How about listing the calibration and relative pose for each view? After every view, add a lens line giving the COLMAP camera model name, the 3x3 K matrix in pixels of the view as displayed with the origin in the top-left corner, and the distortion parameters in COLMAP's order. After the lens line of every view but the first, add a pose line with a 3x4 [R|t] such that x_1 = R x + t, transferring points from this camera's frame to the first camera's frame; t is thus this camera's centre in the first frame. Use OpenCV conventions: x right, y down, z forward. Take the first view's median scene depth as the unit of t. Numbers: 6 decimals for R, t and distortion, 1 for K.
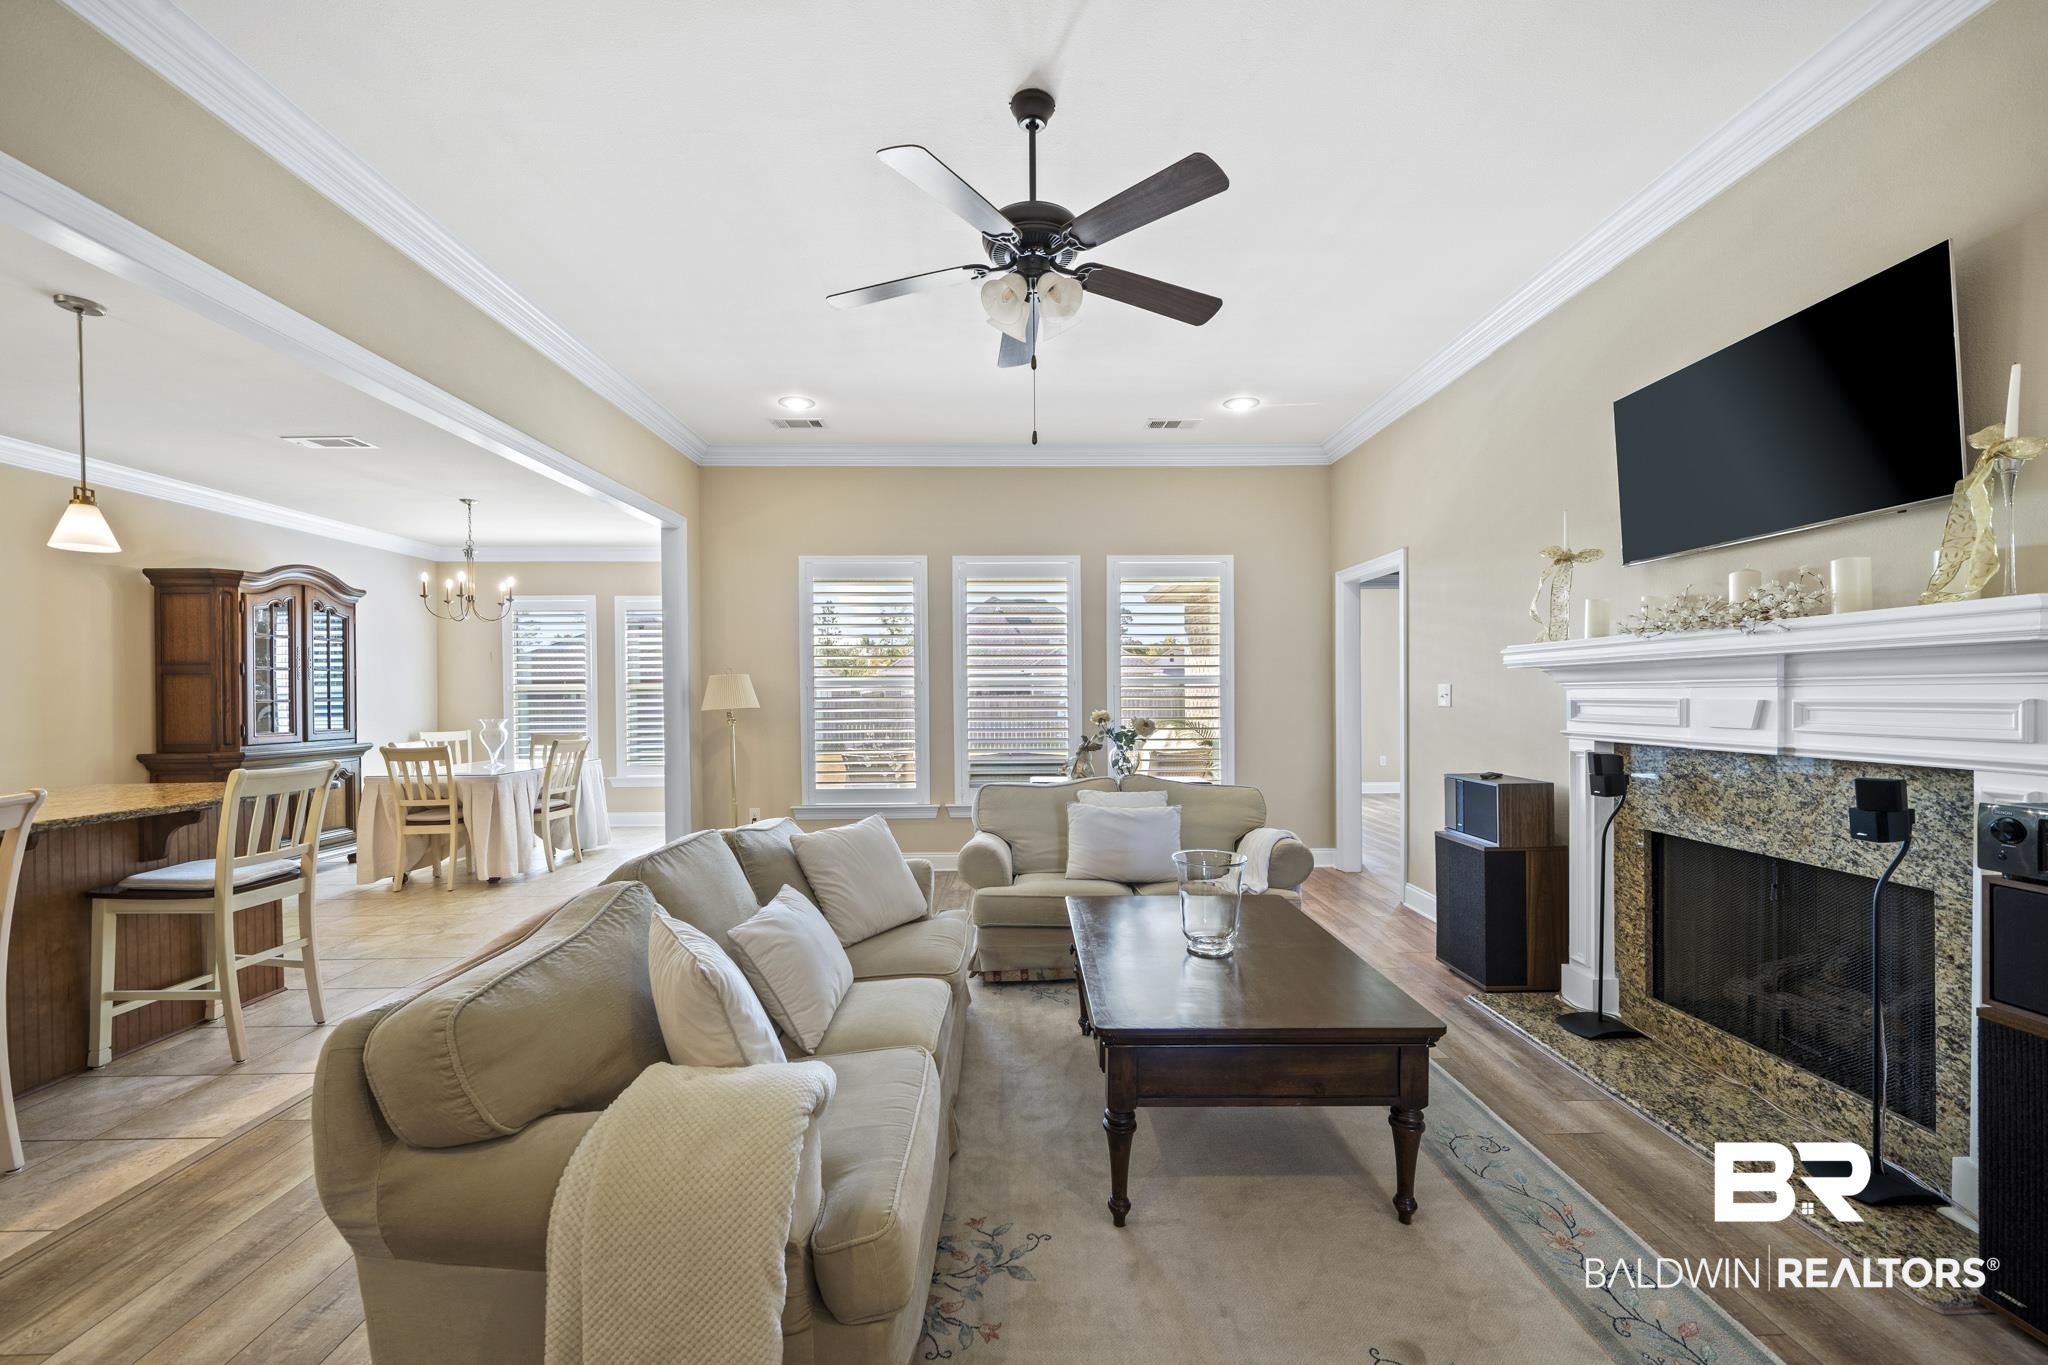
lens RADIAL K [[810.5, 0, 1021.6], [0, 810.5, 690.8], [0, 0, 1]] dist [-0.002070, -0.000138]
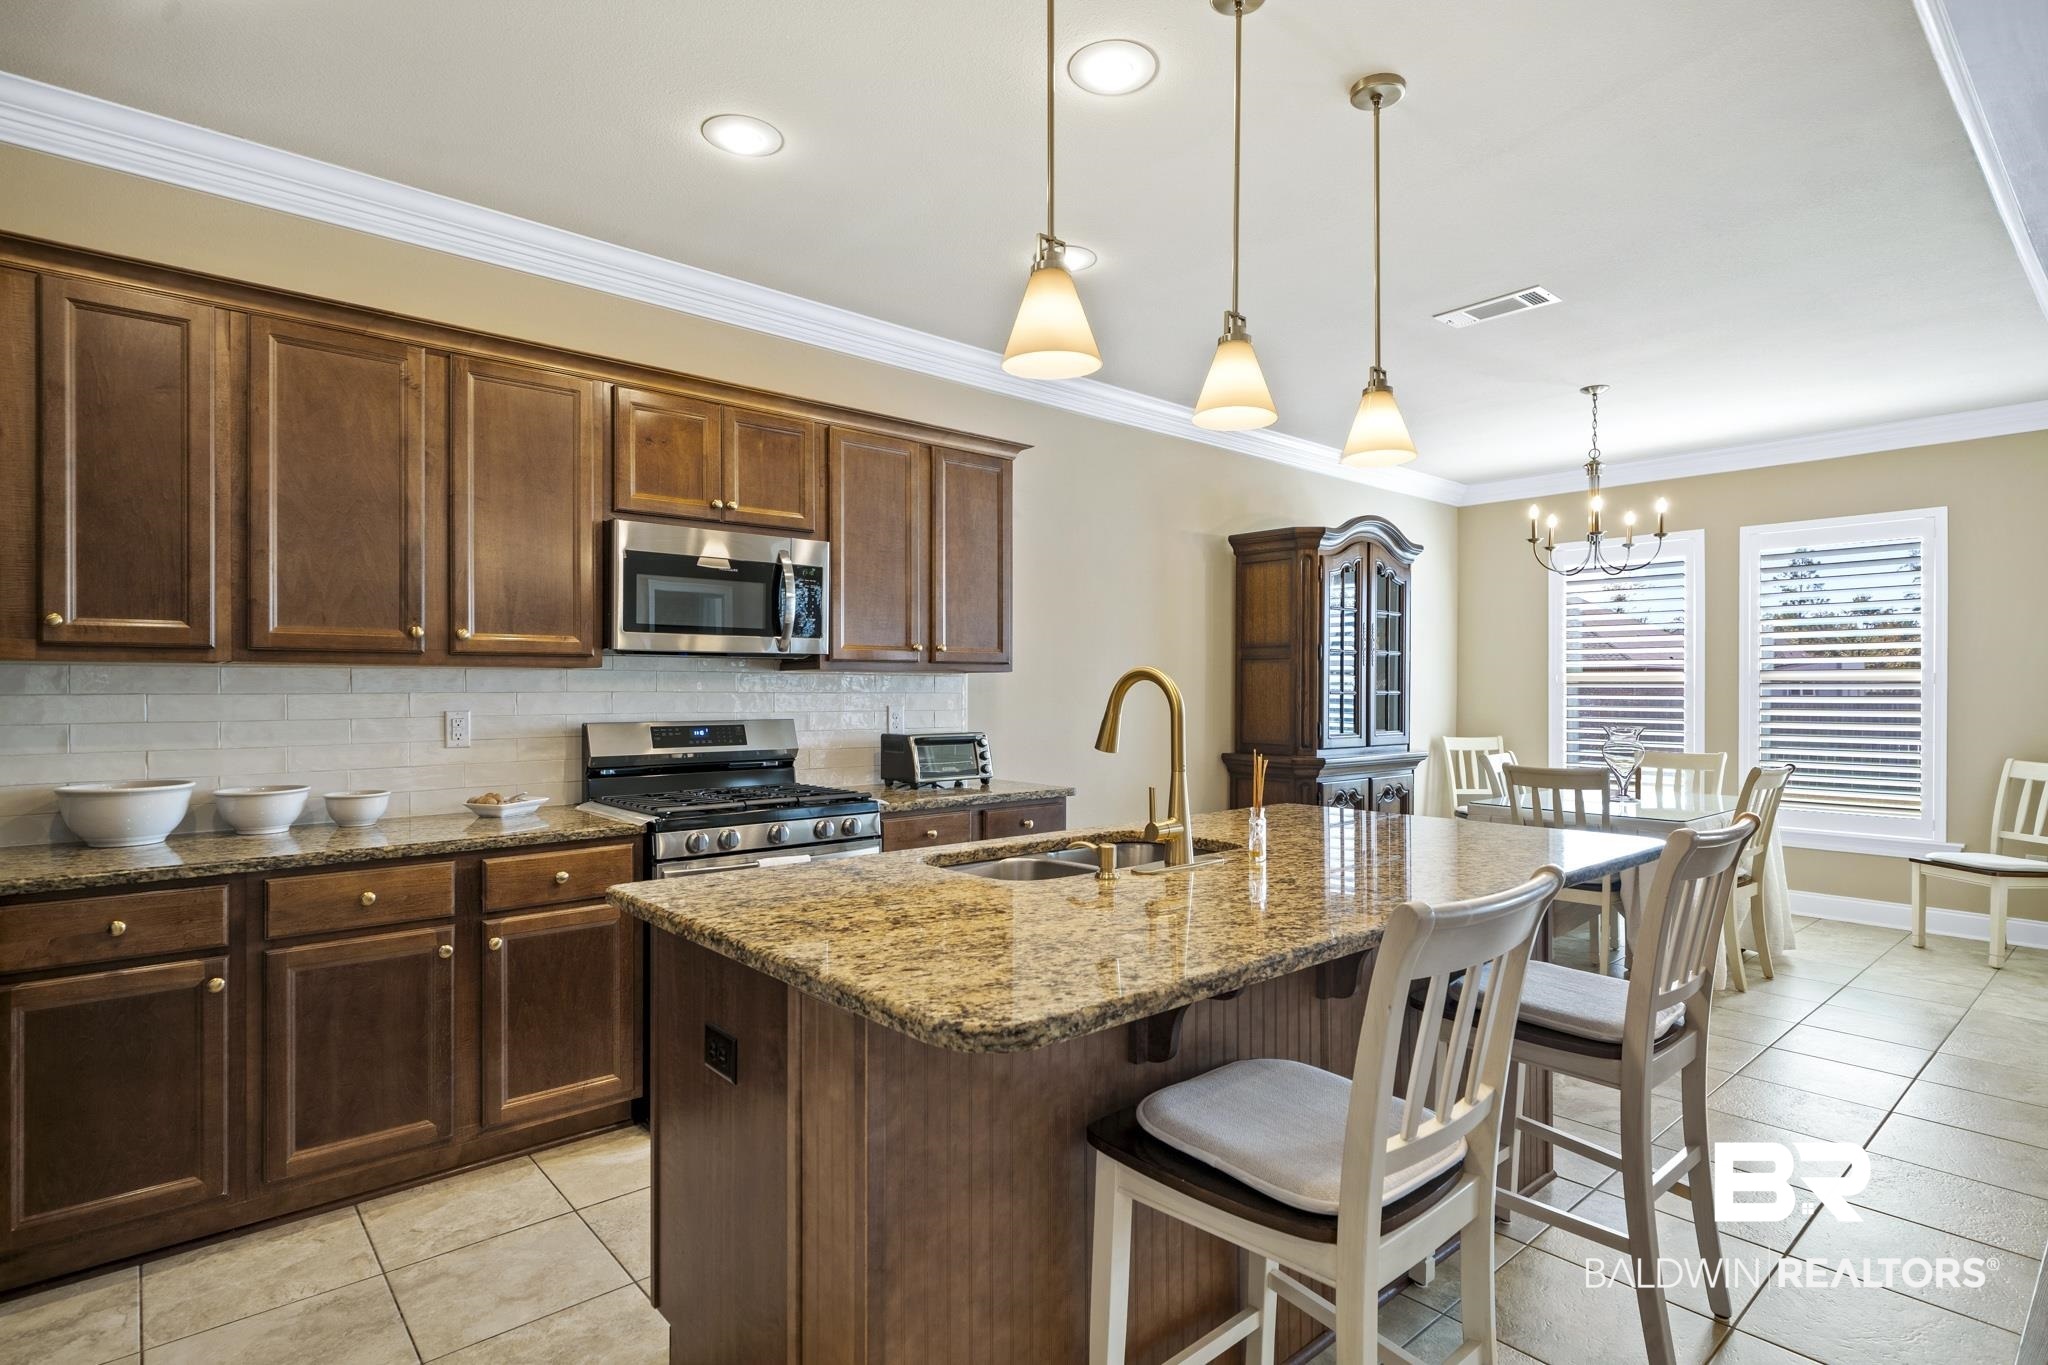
lens RADIAL K [[1021.2, 0, 1024.7], [0, 1021.2, 684.4], [0, 0, 1]] dist [-0.000014, 0.000021]
pose [[0.649049, 0.007824, -0.760706, -0.397679], [-0.007692, 0.999963, 0.003722, 0.003104], [0.760708, 0.003436, 0.649085, 0.137514]]
